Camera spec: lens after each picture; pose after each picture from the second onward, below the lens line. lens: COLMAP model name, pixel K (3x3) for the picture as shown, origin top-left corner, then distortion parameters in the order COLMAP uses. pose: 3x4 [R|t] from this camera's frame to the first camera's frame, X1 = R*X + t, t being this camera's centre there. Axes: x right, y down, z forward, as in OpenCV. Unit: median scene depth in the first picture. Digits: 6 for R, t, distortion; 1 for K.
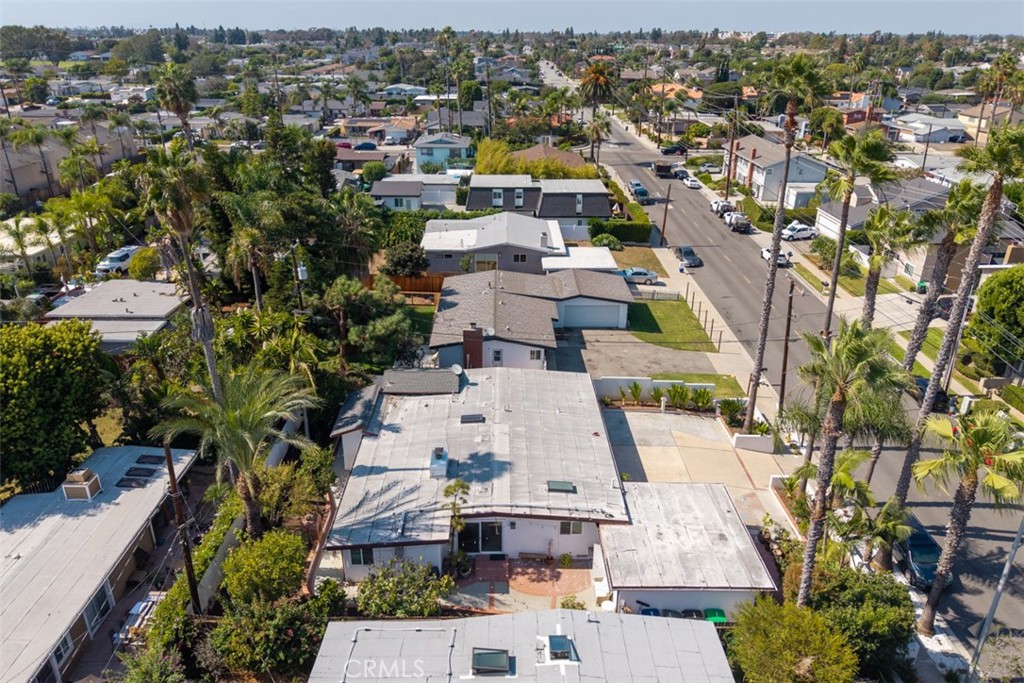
lens RADIAL K [[692.3, 0, 509.6], [0, 692.3, 314.4], [0, 0, 1]] dist [0.046770, -0.053321]
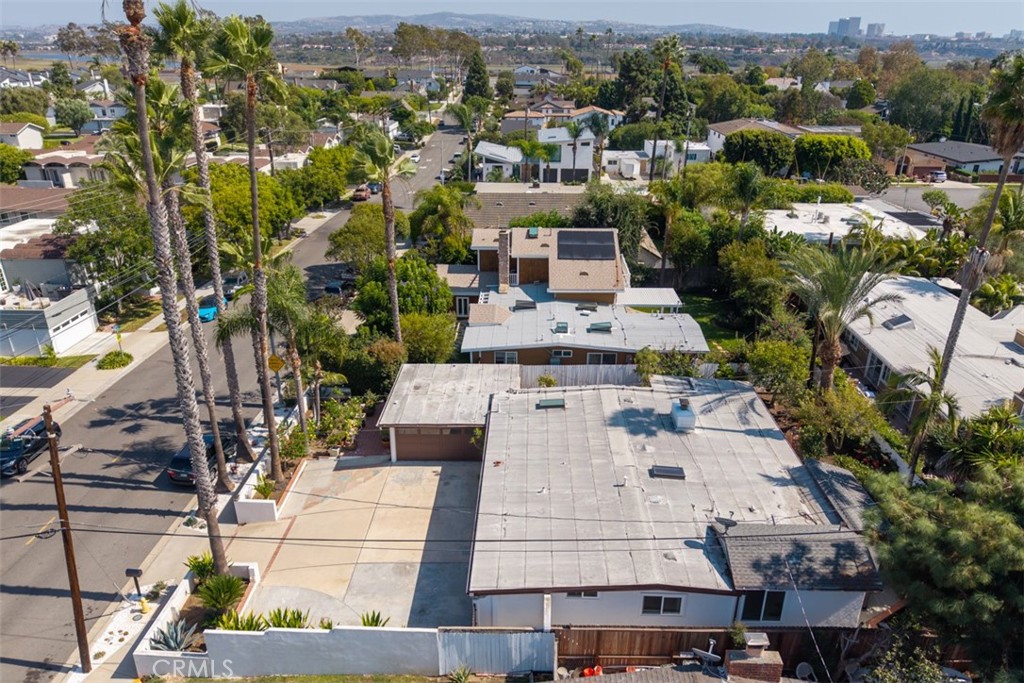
lens RADIAL K [[717.4, 0, 517.6], [0, 717.4, 386.2], [0, 0, 1]] dist [0.021826, -0.016353]
pose [[-0.999703, -0.013634, 0.020213, 0.100181], [0.005746, 0.673923, 0.738780, -0.515315], [-0.023694, 0.738676, -0.673644, 1.625771]]
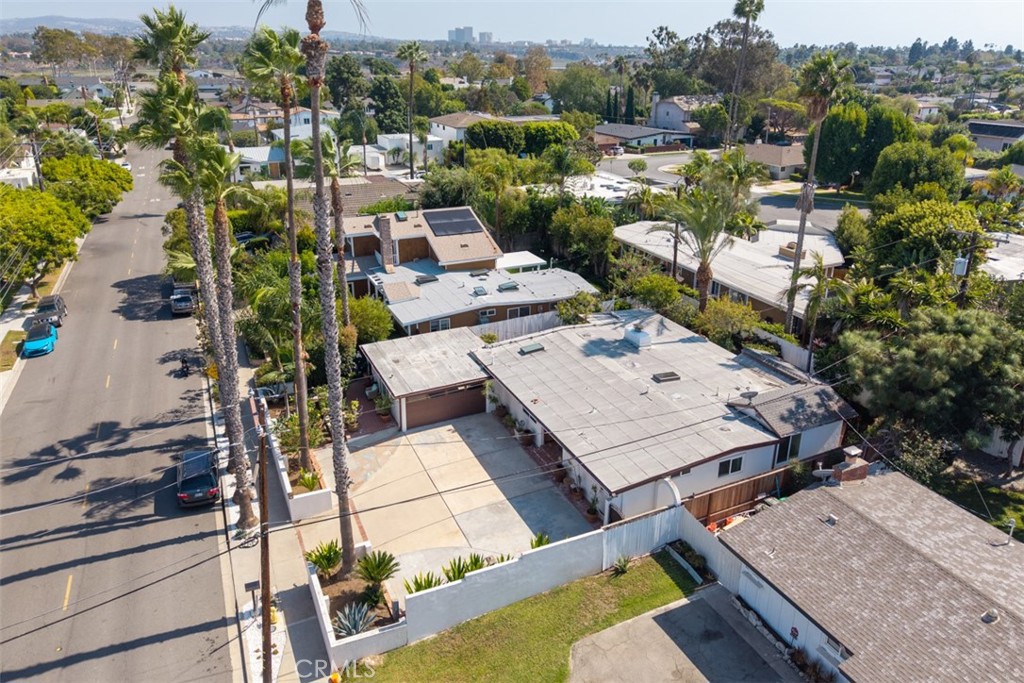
lens RADIAL K [[692.3, 0, 509.6], [0, 692.3, 314.4], [0, 0, 1]] dist [0.046770, -0.053321]
pose [[-0.909483, 0.147994, -0.388509, 0.531094], [-0.156916, 0.743180, 0.650431, -0.521709], [0.384992, 0.652519, -0.652687, 1.647636]]
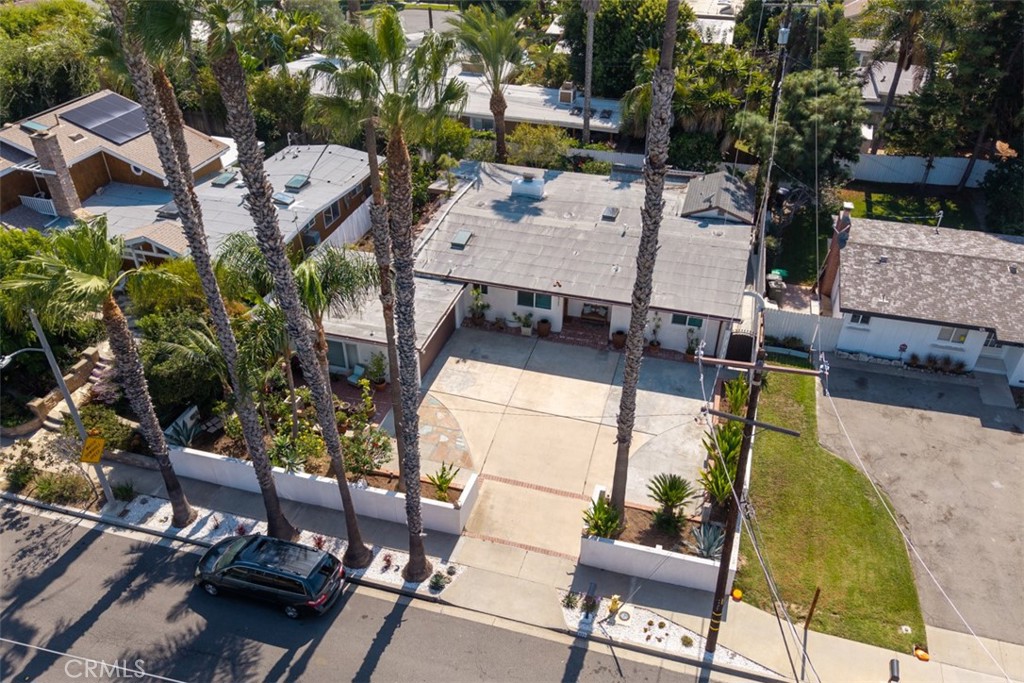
lens RADIAL K [[789.8, 0, 509.5], [0, 789.8, 344.4], [0, 0, 1]] dist [0.016181, -0.008880]
pose [[-0.283900, 0.531051, -0.798365, 0.976763], [-0.369619, 0.707665, 0.602156, -0.319274], [0.884750, 0.466043, -0.004619, 1.097816]]
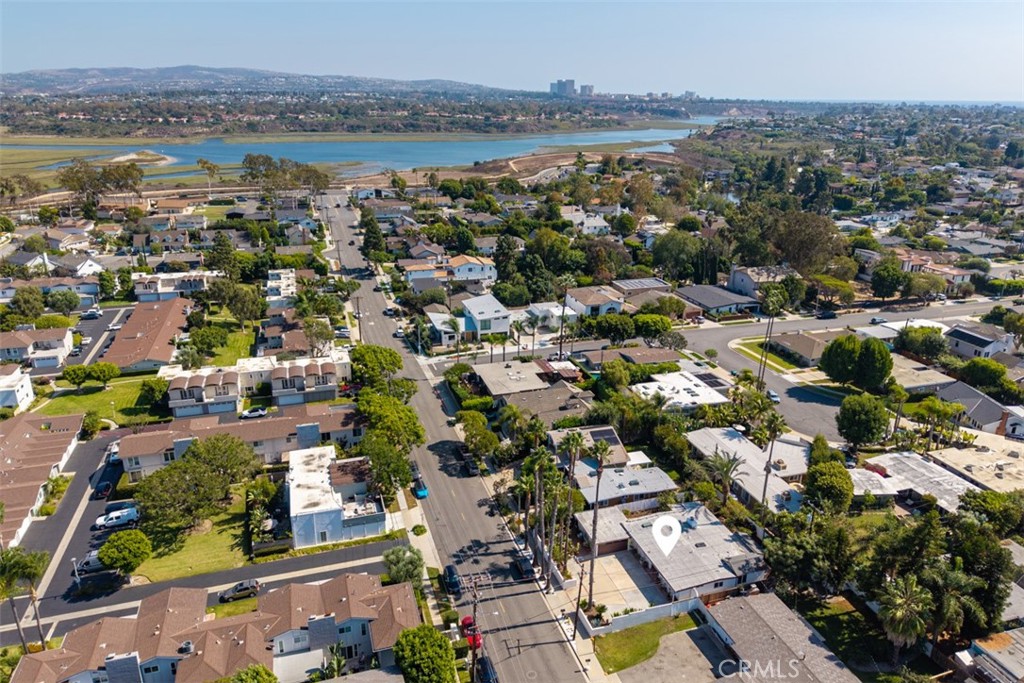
lens RADIAL K [[693.2, 0, 515.1], [0, 693.2, 338.7], [0, 0, 1]] dist [0.050377, -0.062858]
pose [[-0.954679, 0.090184, -0.283647, 1.291449], [-0.120911, 0.753303, 0.646463, -2.042003], [0.271972, 0.651461, -0.708258, 2.305666]]
